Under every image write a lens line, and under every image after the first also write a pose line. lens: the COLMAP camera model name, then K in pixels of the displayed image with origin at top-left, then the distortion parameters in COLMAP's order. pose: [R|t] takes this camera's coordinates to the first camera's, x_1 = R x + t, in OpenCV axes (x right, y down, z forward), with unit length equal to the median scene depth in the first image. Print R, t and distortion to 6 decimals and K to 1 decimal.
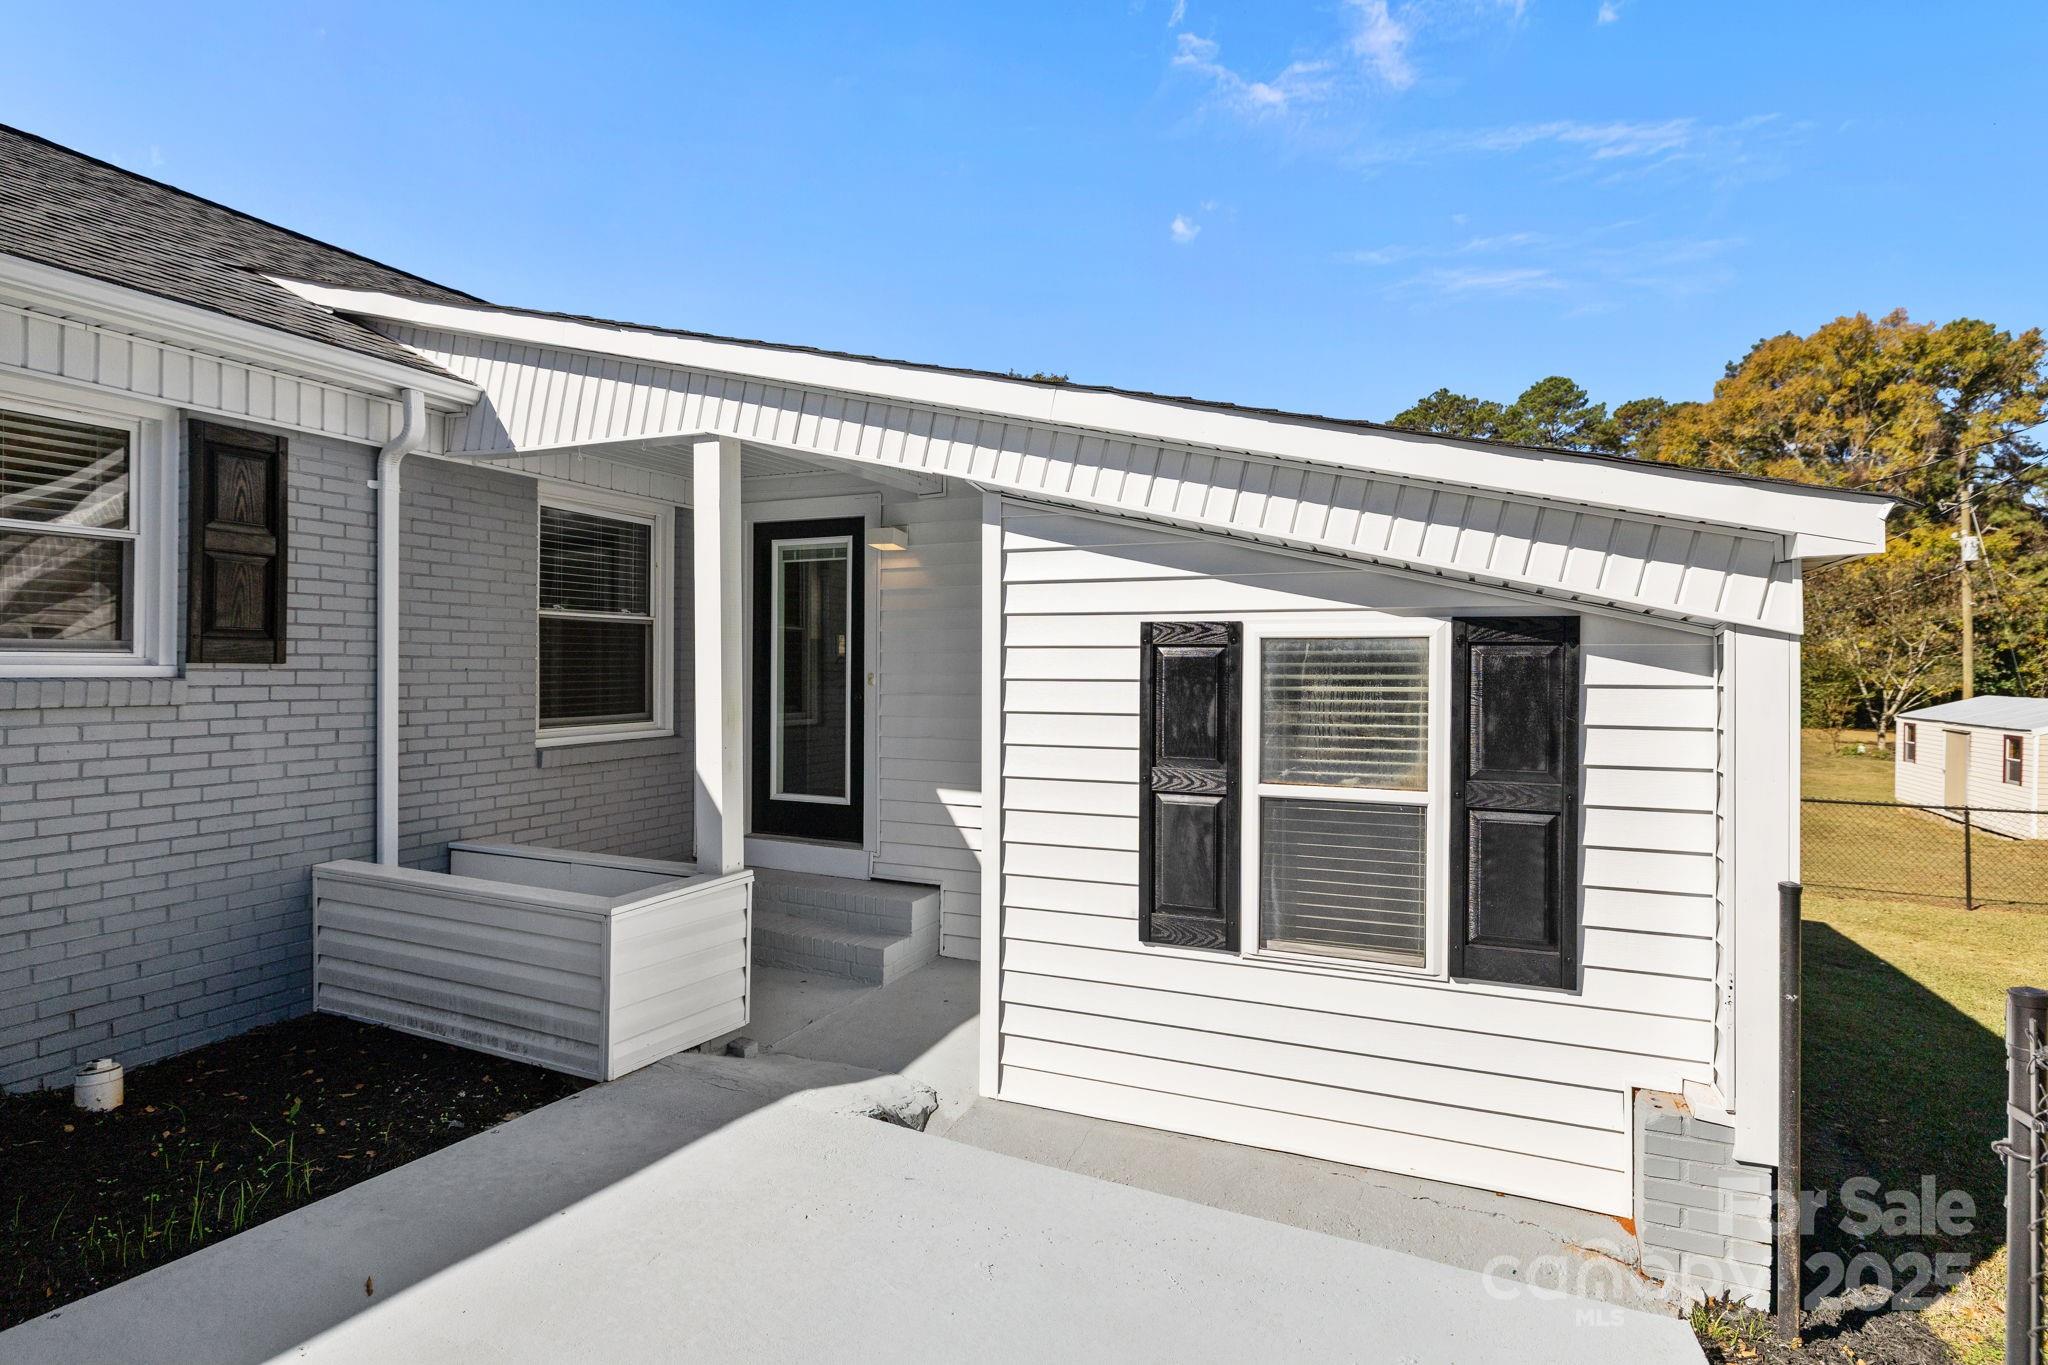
lens RADIAL K [[1017.9, 0, 1028.8], [0, 1017.9, 667.3], [0, 0, 1]] dist [-0.017872, 0.002149]
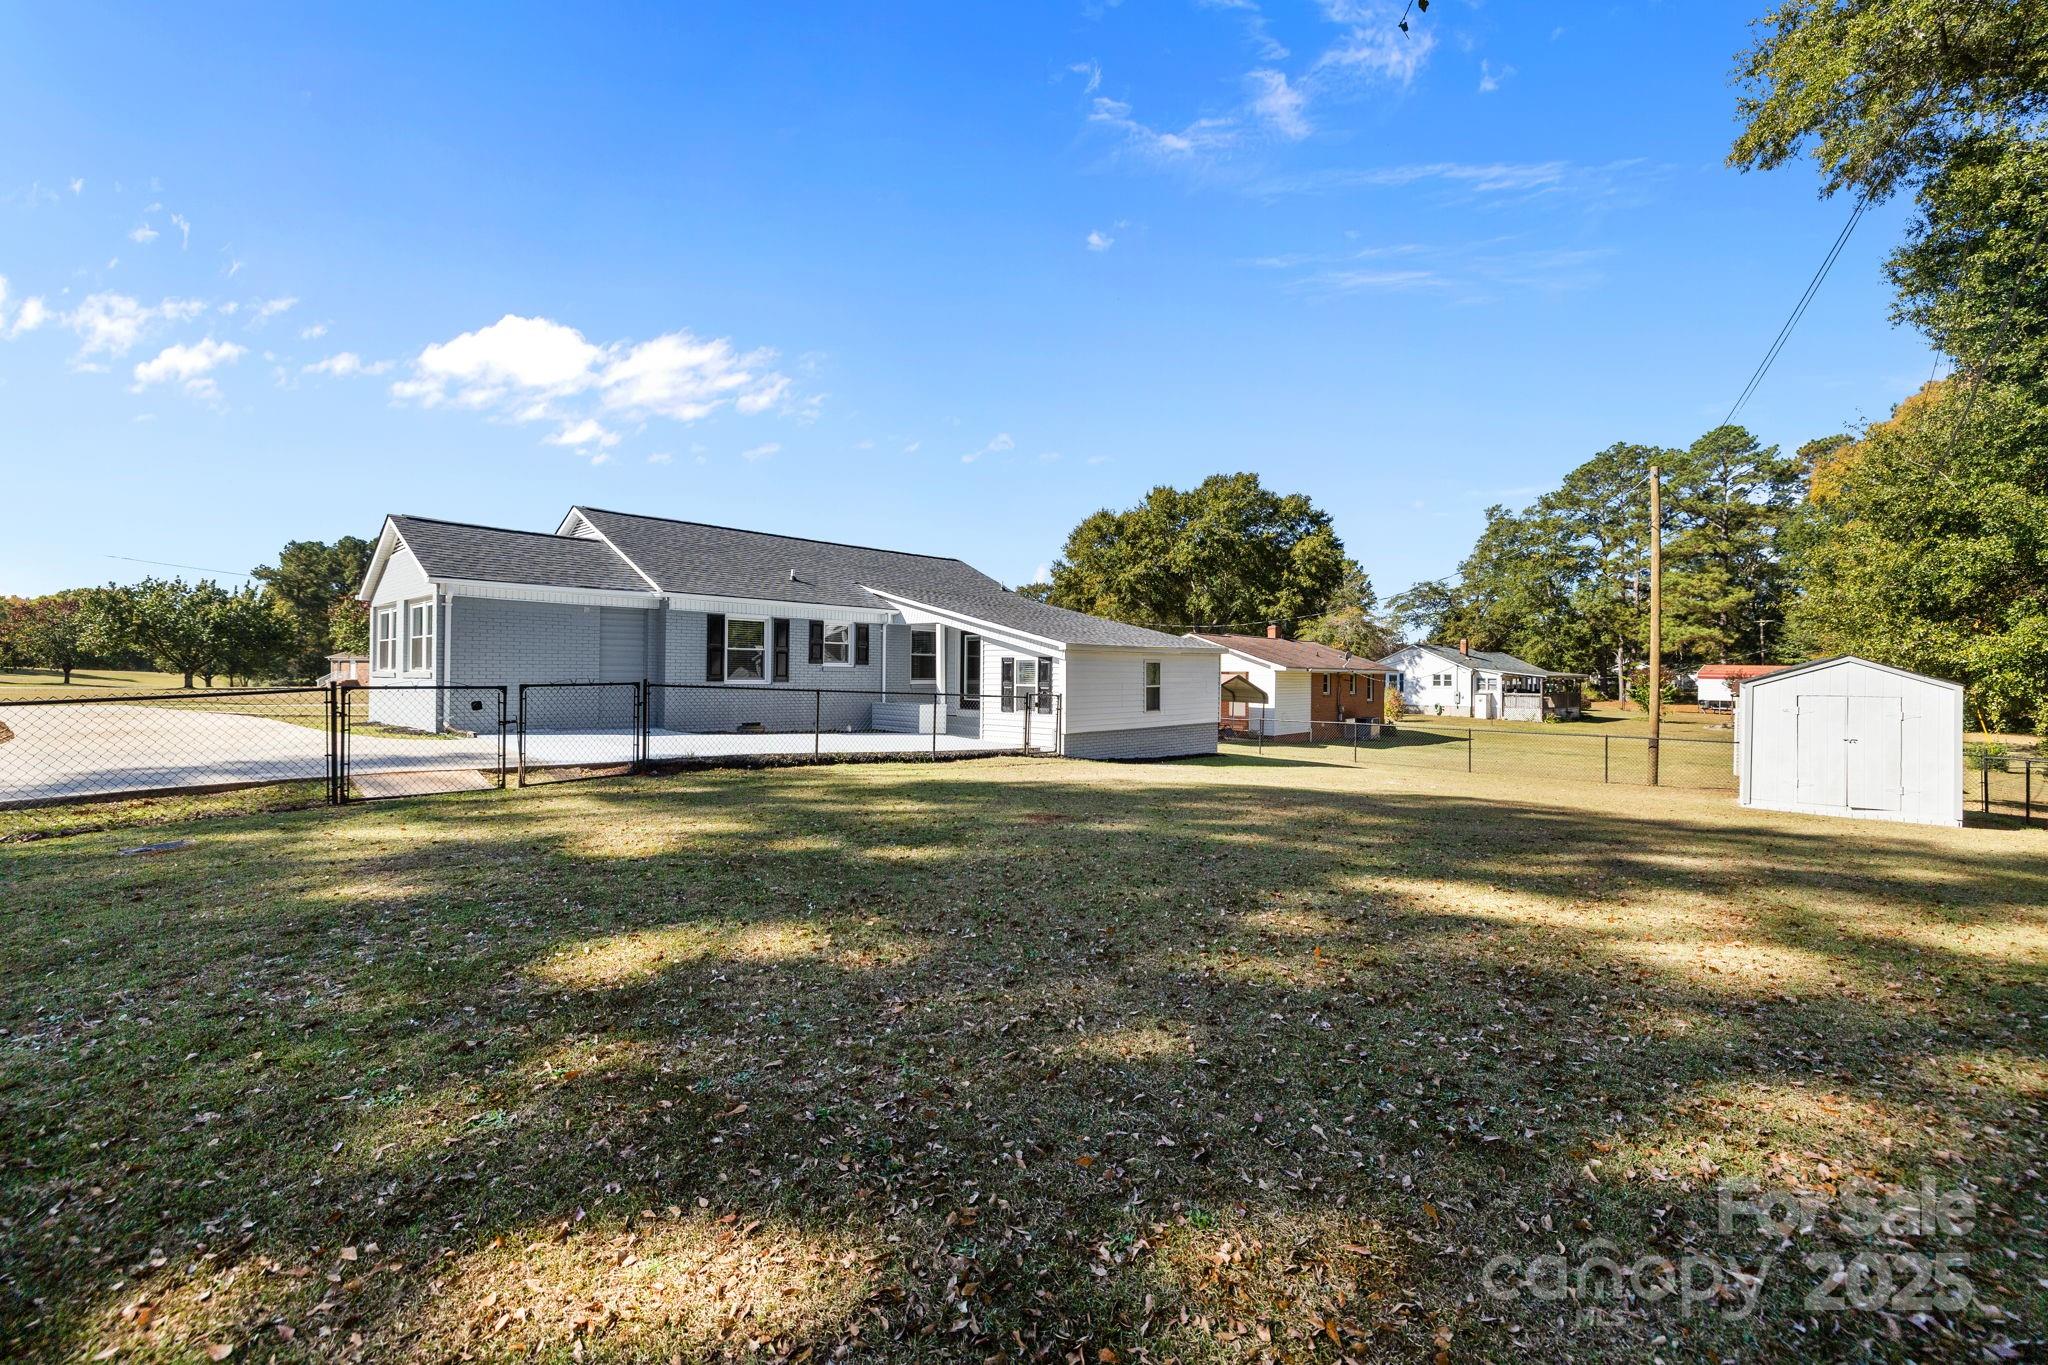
lens RADIAL K [[872.2, 0, 1025.9], [0, 872.2, 670.6], [0, 0, 1]] dist [-0.011433, -0.000865]
pose [[0.941605, -0.000090, -0.336720, 0.294194], [-0.003608, 0.999940, -0.010357, 0.012591], [0.336700, 0.010967, 0.941548, -0.560797]]
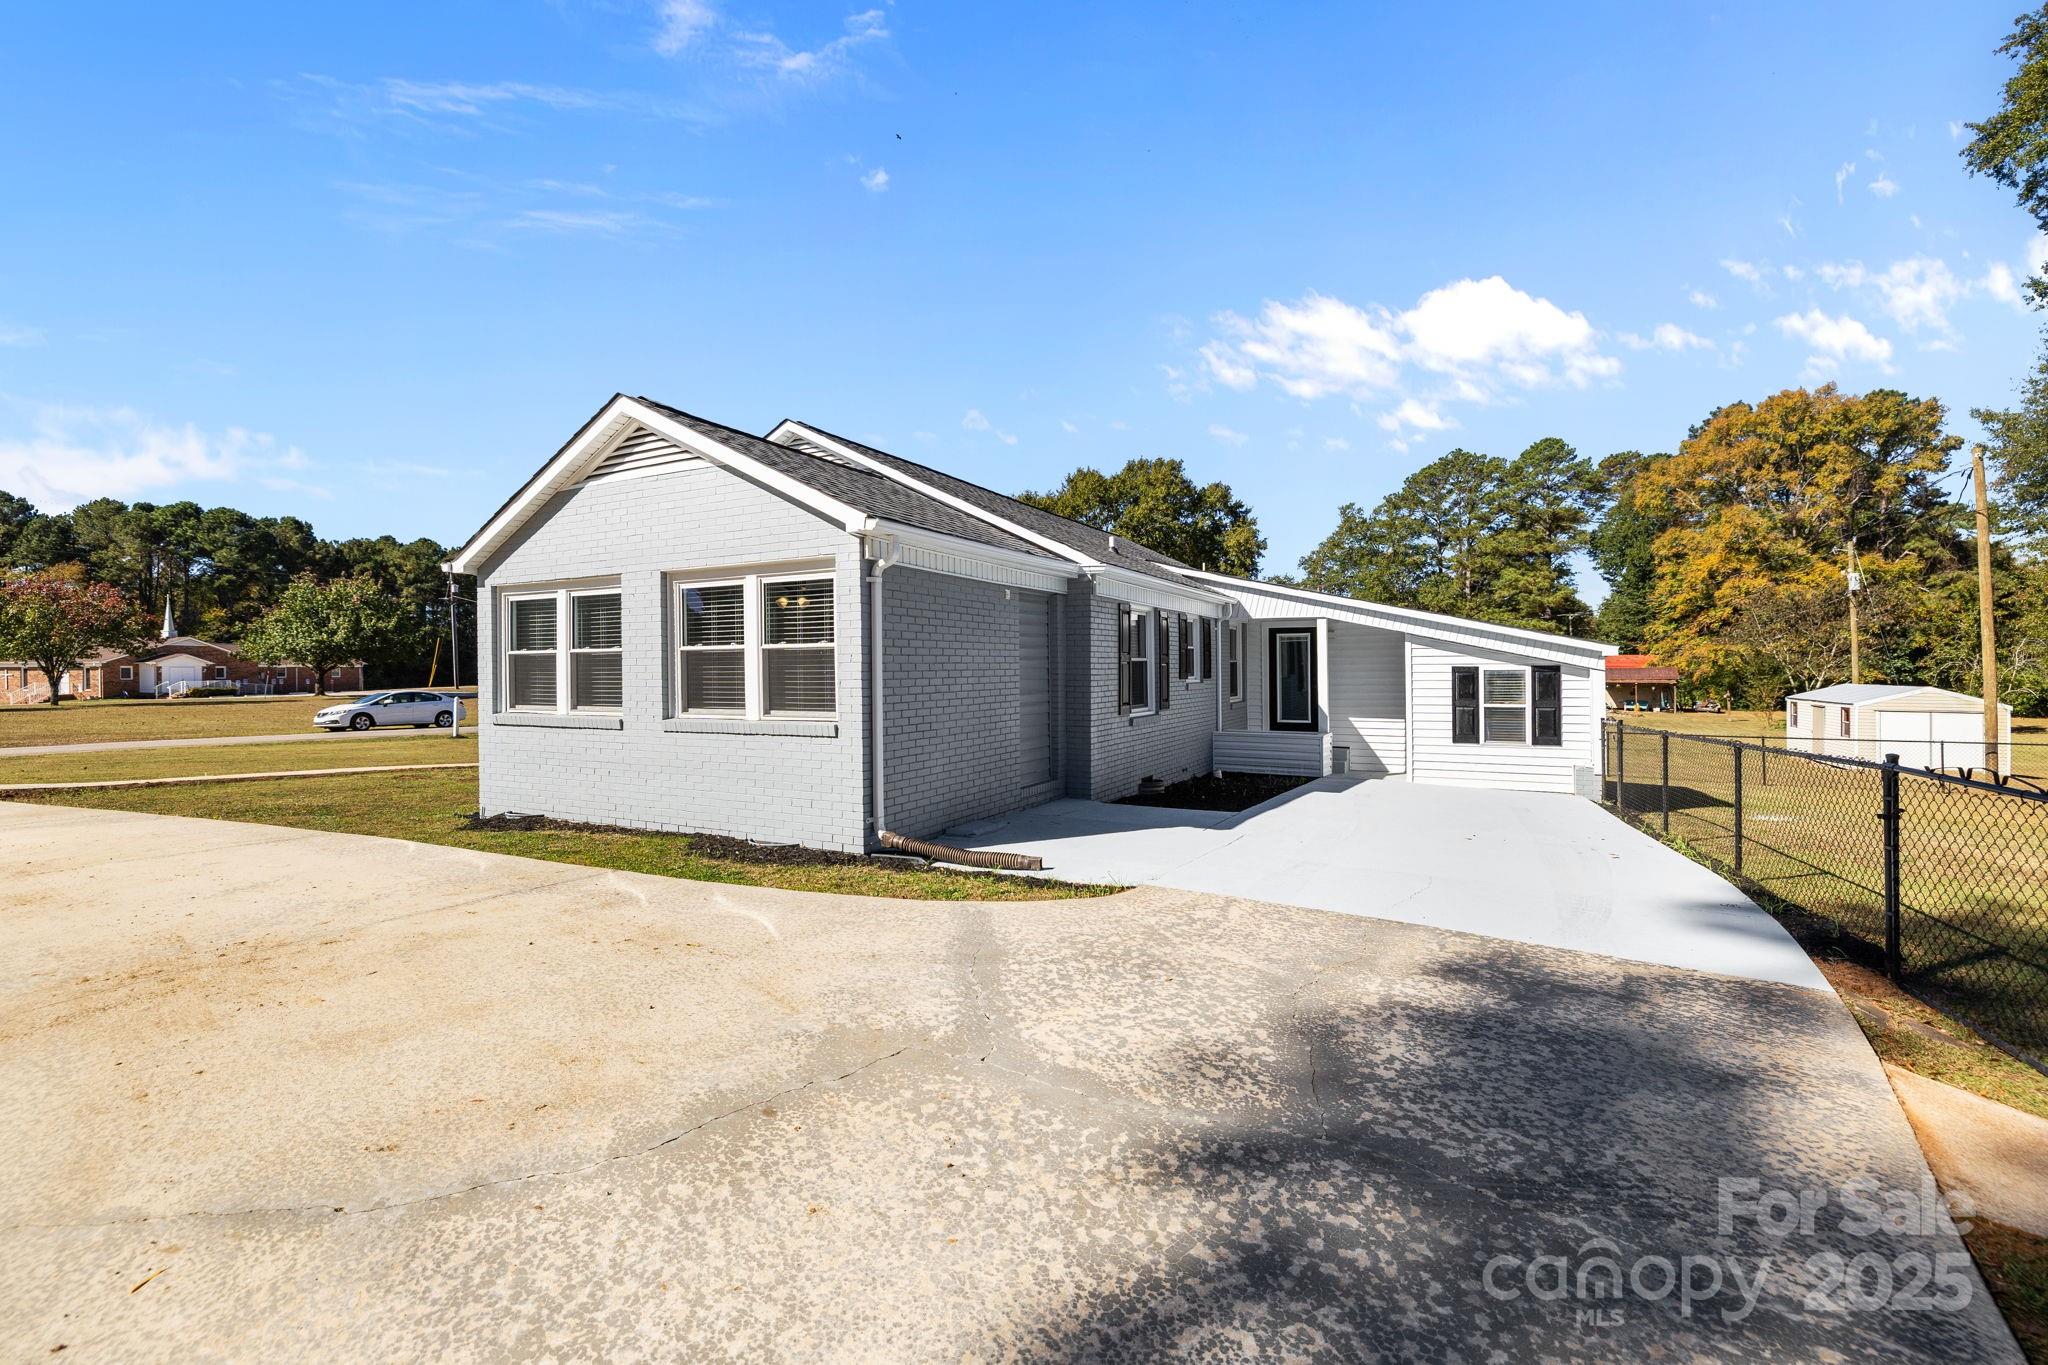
lens RADIAL K [[872.2, 0, 1012.8], [0, 872.2, 672.2], [0, 0, 1]] dist [-0.011433, -0.000865]
pose [[0.996964, -0.013299, -0.076725, -0.215885], [0.013407, 0.999910, 0.000892, -0.007417], [0.076706, -0.001918, 0.997052, -0.412484]]
